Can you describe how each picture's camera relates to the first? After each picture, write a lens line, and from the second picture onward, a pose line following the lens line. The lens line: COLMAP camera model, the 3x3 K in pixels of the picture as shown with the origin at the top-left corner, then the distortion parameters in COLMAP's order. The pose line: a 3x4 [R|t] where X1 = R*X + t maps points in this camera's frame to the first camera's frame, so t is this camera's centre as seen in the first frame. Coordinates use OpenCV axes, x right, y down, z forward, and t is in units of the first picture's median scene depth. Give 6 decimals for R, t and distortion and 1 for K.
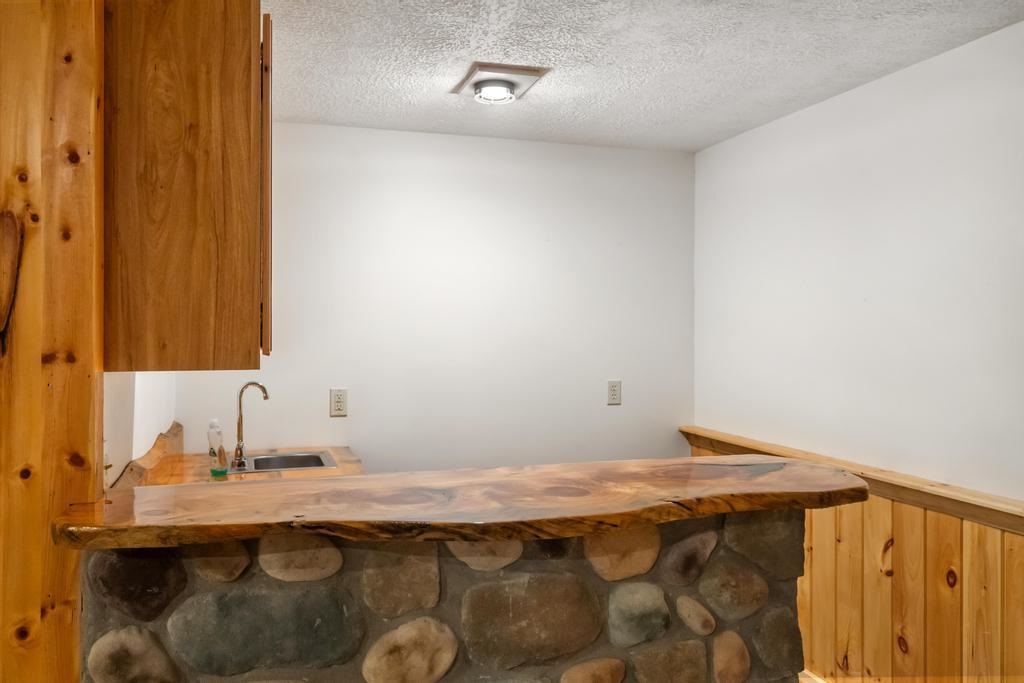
lens RADIAL K [[767.4, 0, 508.7], [0, 767.4, 332.1], [0, 0, 1]] dist [-0.002251, 0.001879]
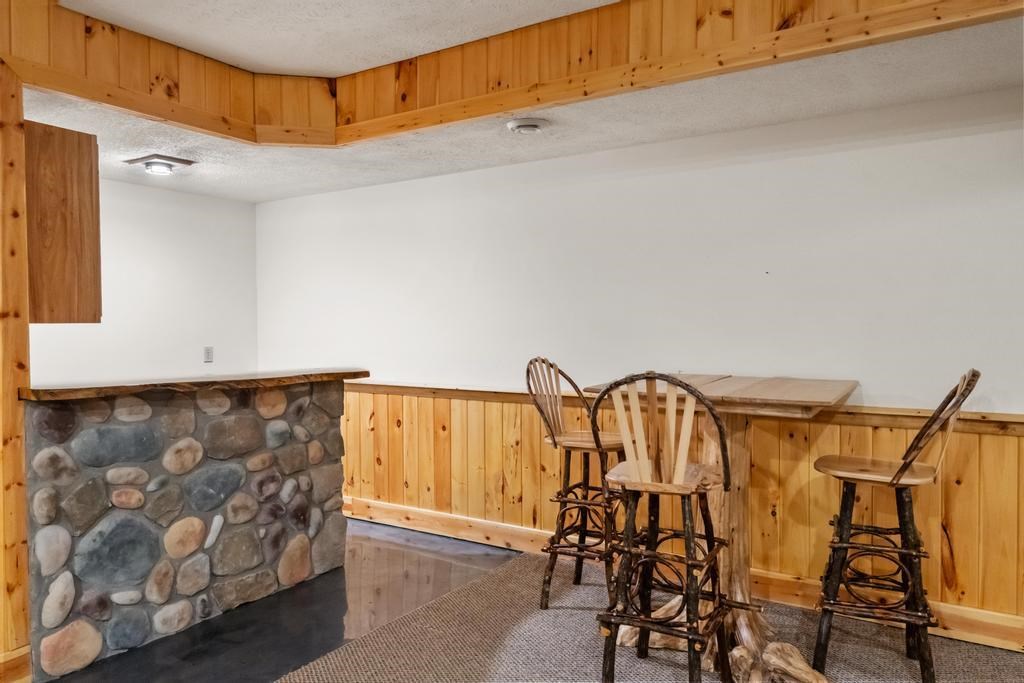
lens RADIAL K [[726.5, 0, 510.7], [0, 726.5, 340.9], [0, 0, 1]] dist [-0.011644, -0.001833]
pose [[0.772984, -0.015983, 0.634224, -0.704799], [0.008065, 0.999849, 0.015367, 0.075500], [-0.634374, -0.006763, 0.772997, -1.163498]]
